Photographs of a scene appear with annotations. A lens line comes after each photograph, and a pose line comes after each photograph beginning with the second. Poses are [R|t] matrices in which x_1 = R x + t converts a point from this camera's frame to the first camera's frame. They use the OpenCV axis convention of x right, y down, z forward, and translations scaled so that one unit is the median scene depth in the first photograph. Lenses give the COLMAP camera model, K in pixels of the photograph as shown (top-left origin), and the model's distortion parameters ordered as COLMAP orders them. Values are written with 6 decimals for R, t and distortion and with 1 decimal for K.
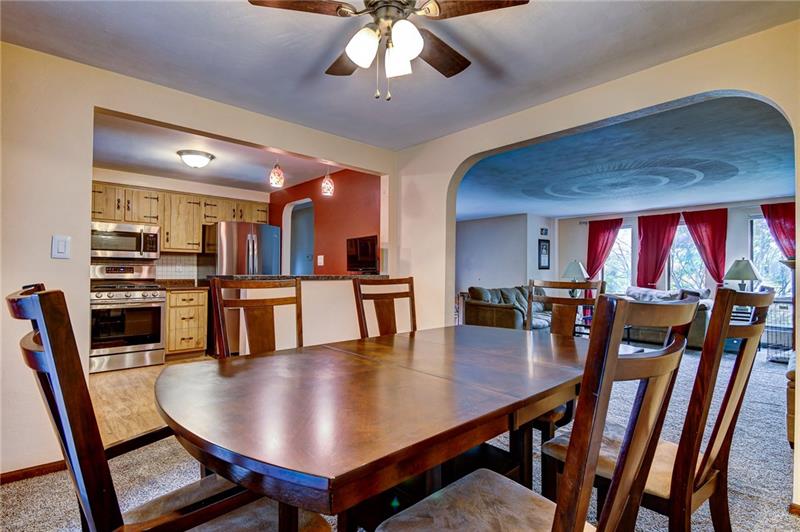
lens RADIAL K [[396.1, 0, 400.0], [0, 396.1, 266.0], [0, 0, 1]] dist [-0.000449, -0.000060]
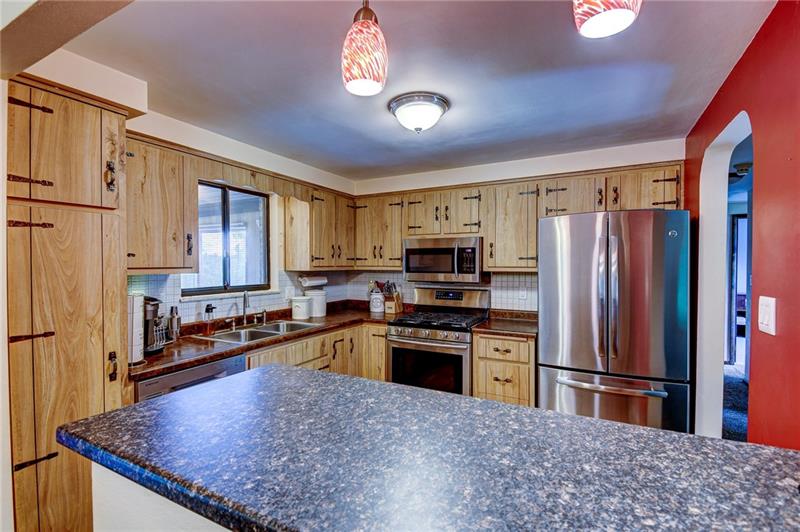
lens RADIAL K [[372.1, 0, 400.0], [0, 372.1, 266.0], [0, 0, 1]] dist [0.039429, 0.000118]
pose [[0.336577, -0.006303, -0.941635, -0.034535], [0.018058, 0.999837, -0.000238, -0.050019], [0.941483, -0.016924, 0.336636, 0.649393]]
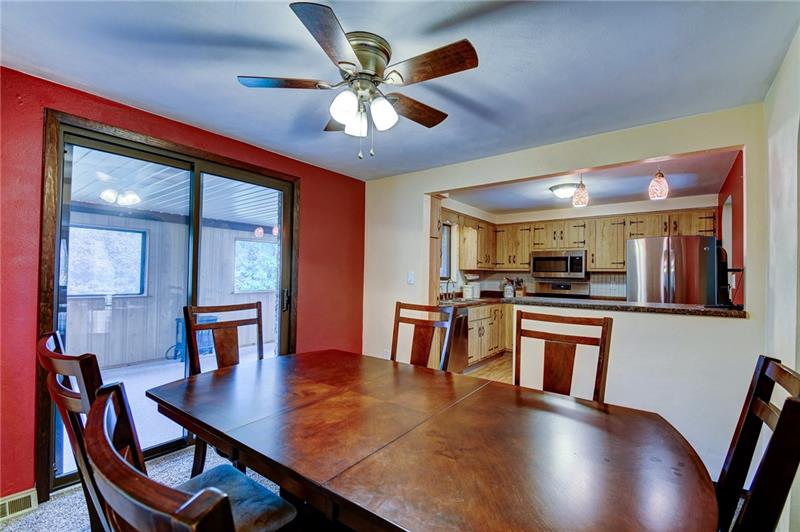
lens RADIAL K [[345.2, 0, 400.0], [0, 345.2, 266.0], [0, 0, 1]] dist [0.000886, -0.000216]
pose [[0.176765, -0.033880, -0.983670, 0.281675], [0.001174, 0.999414, -0.034211, -0.019162], [0.984252, 0.004893, 0.176702, 0.299000]]
